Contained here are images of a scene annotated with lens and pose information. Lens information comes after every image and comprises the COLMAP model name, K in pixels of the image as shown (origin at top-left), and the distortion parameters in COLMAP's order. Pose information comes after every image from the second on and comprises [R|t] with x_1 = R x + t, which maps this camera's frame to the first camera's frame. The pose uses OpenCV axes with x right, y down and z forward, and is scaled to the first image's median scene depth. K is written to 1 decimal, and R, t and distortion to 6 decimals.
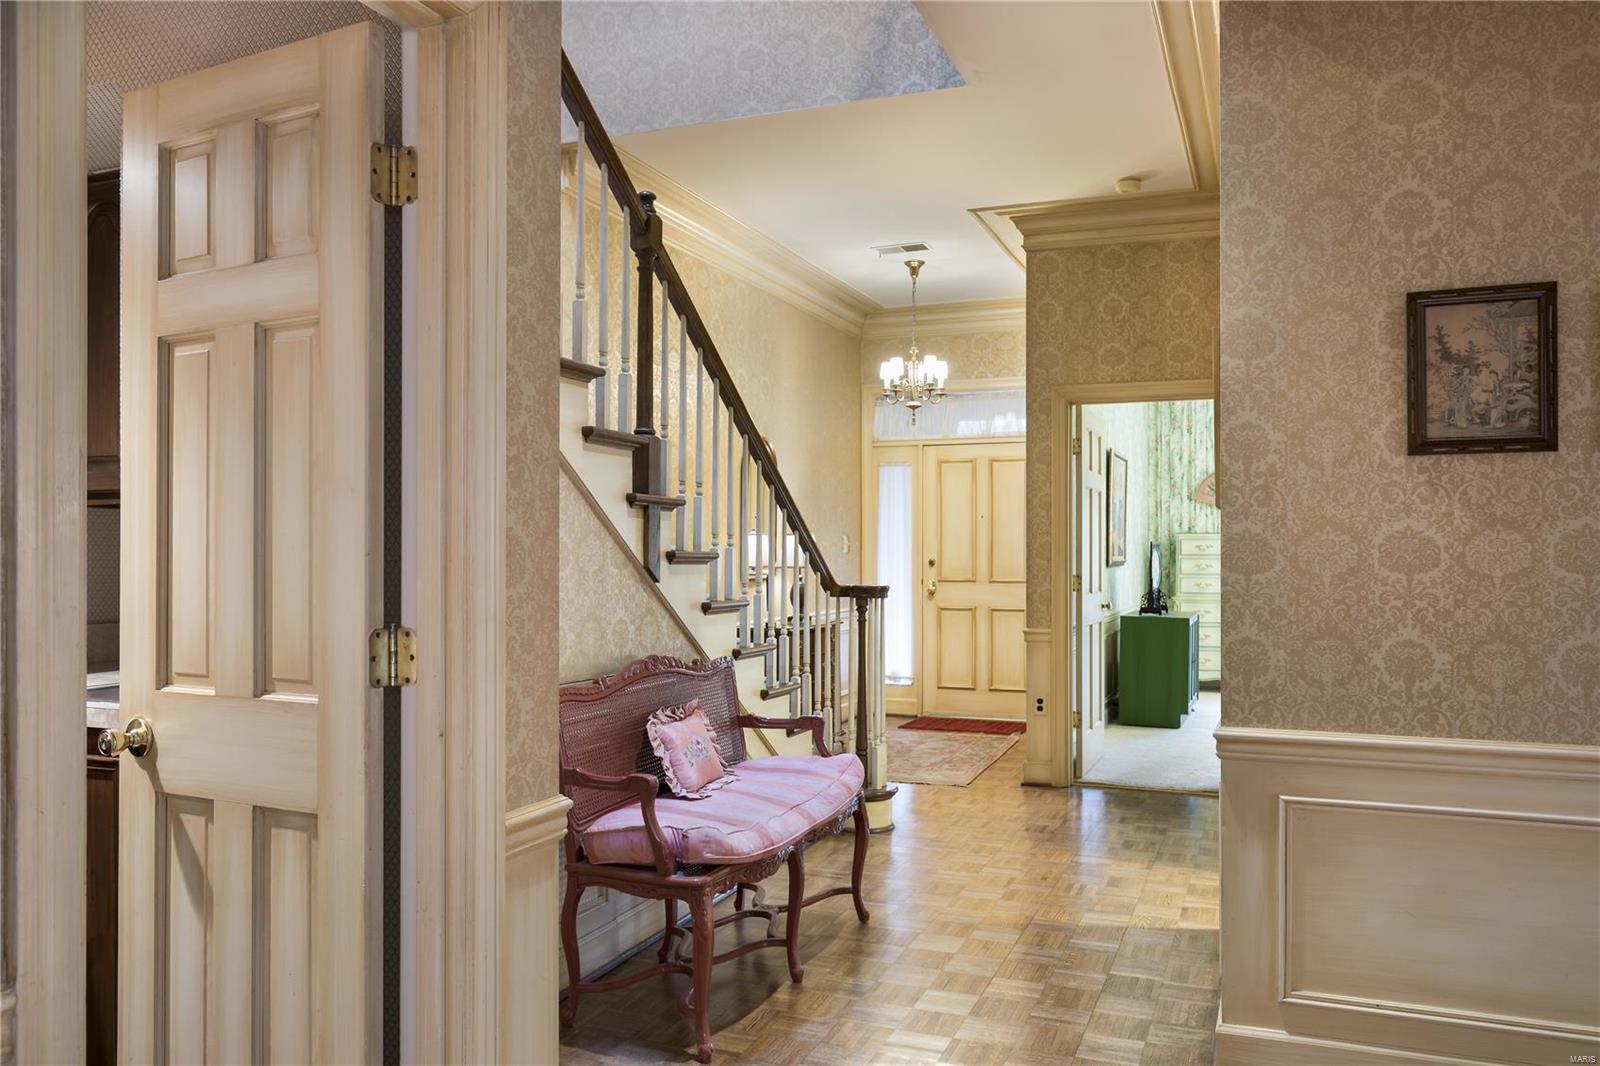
lens RADIAL K [[1185.2, 0, 800.0], [0, 1185.2, 533.0], [0, 0, 1]] dist [-0.008517, -0.003083]
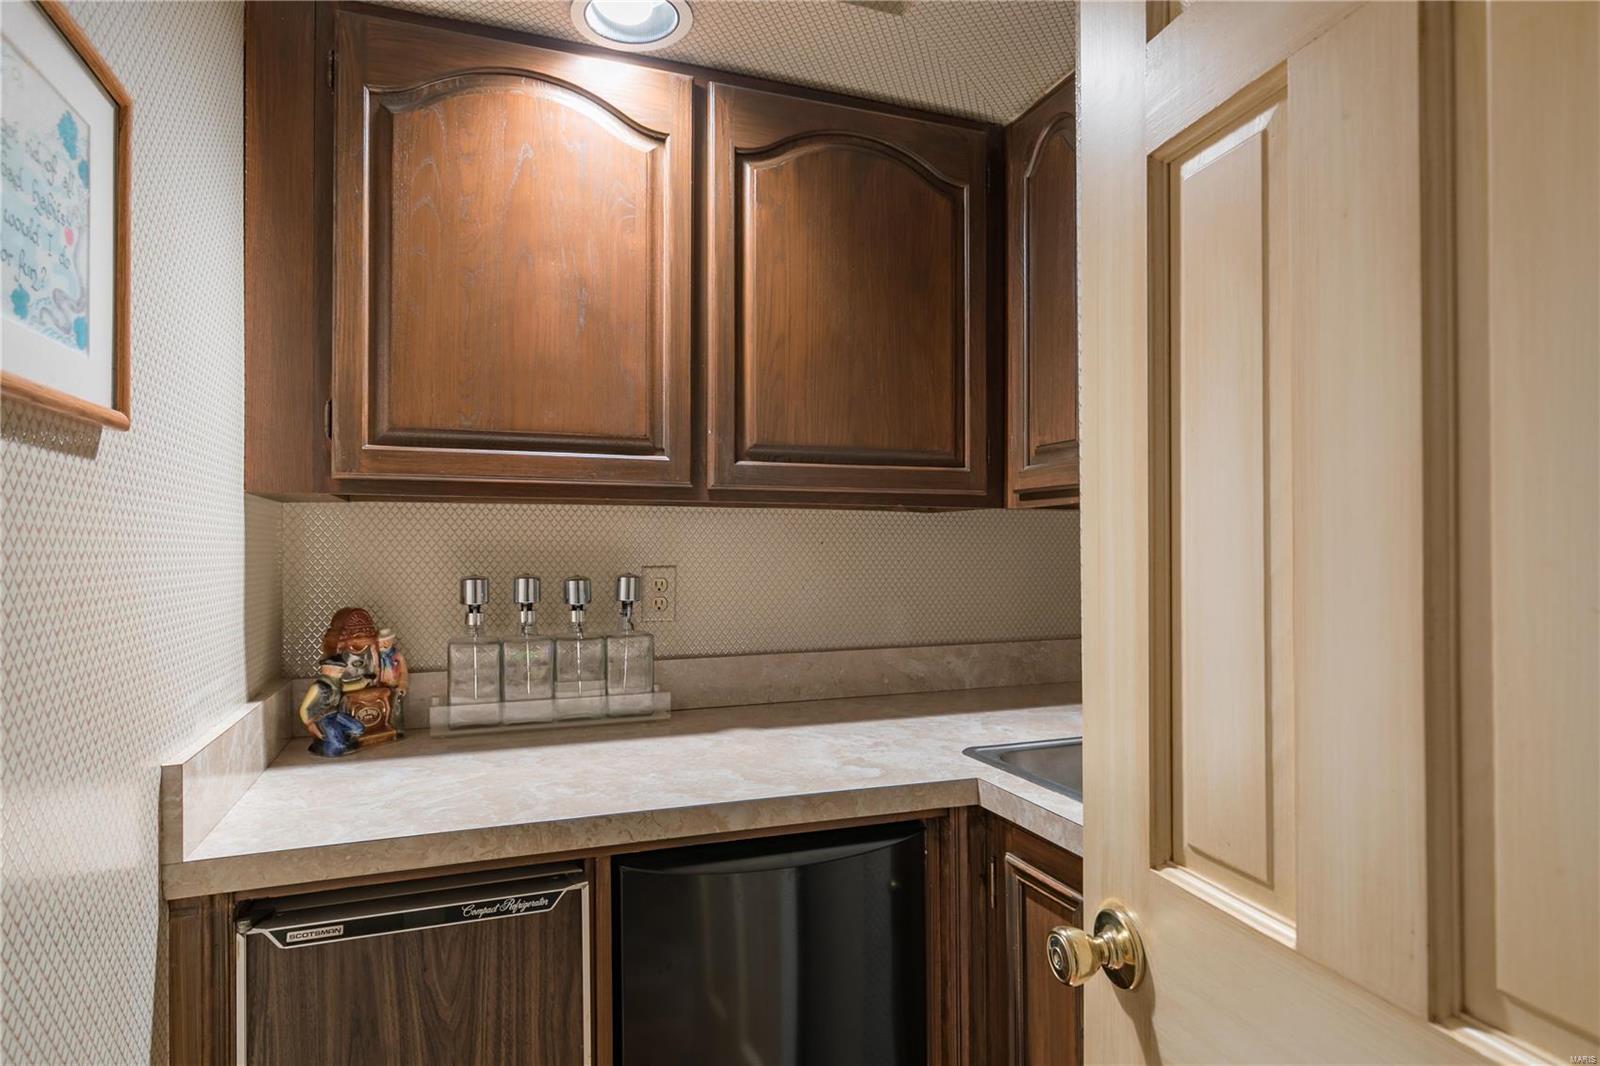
lens RADIAL K [[886.9, 0, 800.0], [0, 886.9, 533.0], [0, 0, 1]] dist [0.026877, 0.000405]
pose [[0.677034, -0.006553, -0.735923, -0.367034], [0.011310, 0.999935, 0.001502, -0.011029], [0.735865, -0.009340, 0.677064, 0.638173]]
